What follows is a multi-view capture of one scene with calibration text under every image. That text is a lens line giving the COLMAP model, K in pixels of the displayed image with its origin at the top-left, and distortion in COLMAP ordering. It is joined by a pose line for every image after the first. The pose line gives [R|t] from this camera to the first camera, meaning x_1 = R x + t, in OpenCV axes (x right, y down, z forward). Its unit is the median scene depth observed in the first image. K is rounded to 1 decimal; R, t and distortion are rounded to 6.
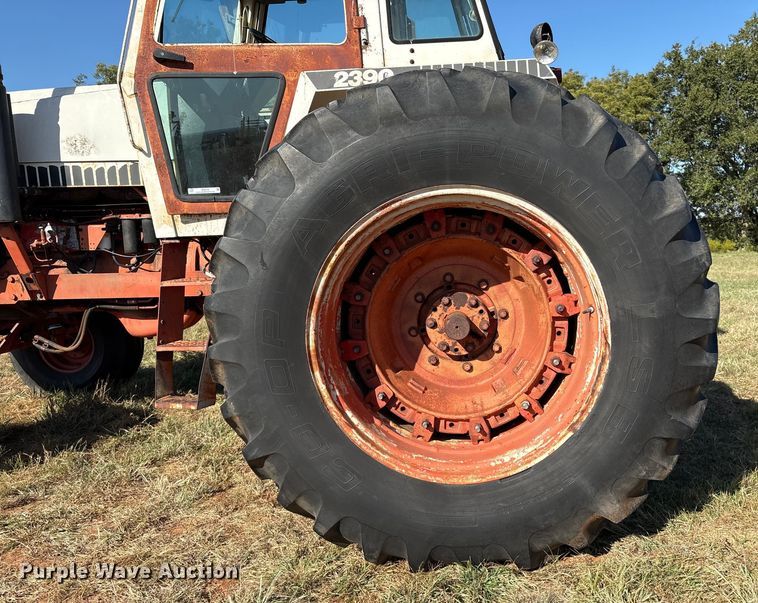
lens RADIAL K [[654.3, 0, 447.8], [0, 654.3, 332.6], [0, 0, 1]] dist [0.105065, -0.152894]
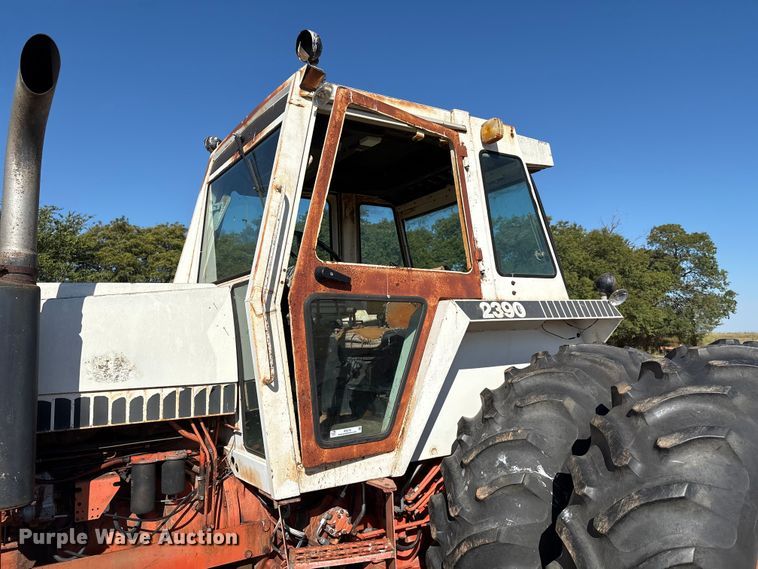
lens RADIAL K [[562.2, 0, 379.0], [0, 562.2, 284.5], [0, 0, 1]] dist [0.029992, -0.001672]
pose [[0.829152, 0.062431, 0.555527, -0.892574], [0.087898, 0.966824, -0.239845, -0.269097], [-0.552070, 0.247697, 0.796156, 0.475116]]
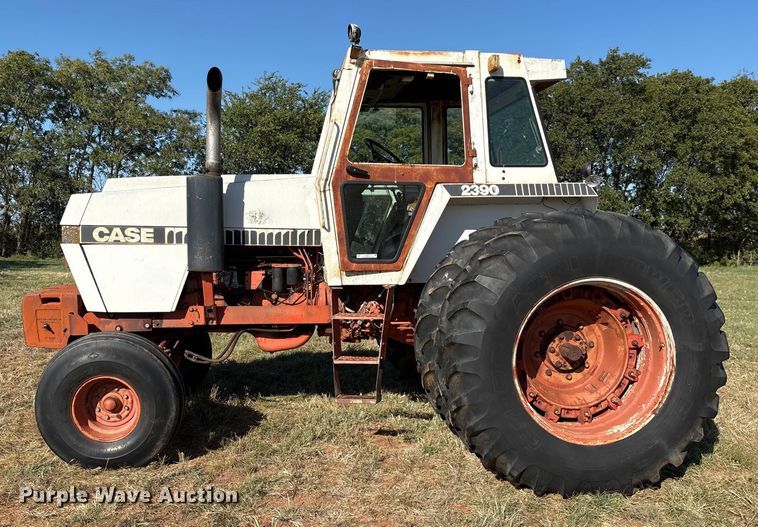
lens RADIAL K [[687.6, 0, 366.9], [0, 687.6, 273.1], [0, 0, 1]] dist [0.020414, -0.012470]
pose [[0.988661, 0.025393, 0.148005, -0.730639], [-0.011717, 0.995638, -0.092557, -0.039935], [-0.149710, 0.089773, 0.984646, -0.635666]]
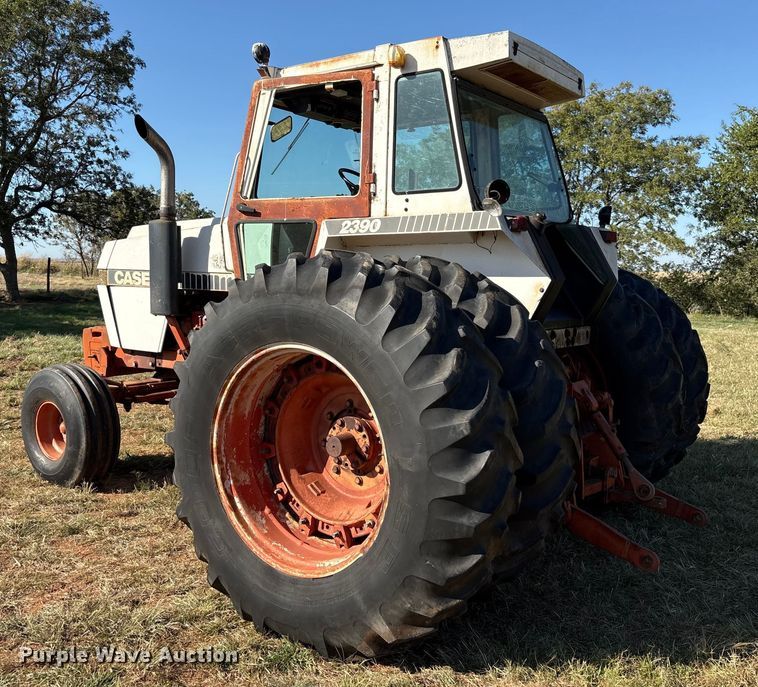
lens RADIAL K [[756.0, 0, 377.3], [0, 756.0, 325.0], [0, 0, 1]] dist [0.050890, -0.017820]
pose [[0.831480, 0.081844, -0.549494, 0.791000], [-0.123991, 0.991479, -0.039944, -0.176323], [0.541542, 0.101345, 0.834543, -0.147885]]
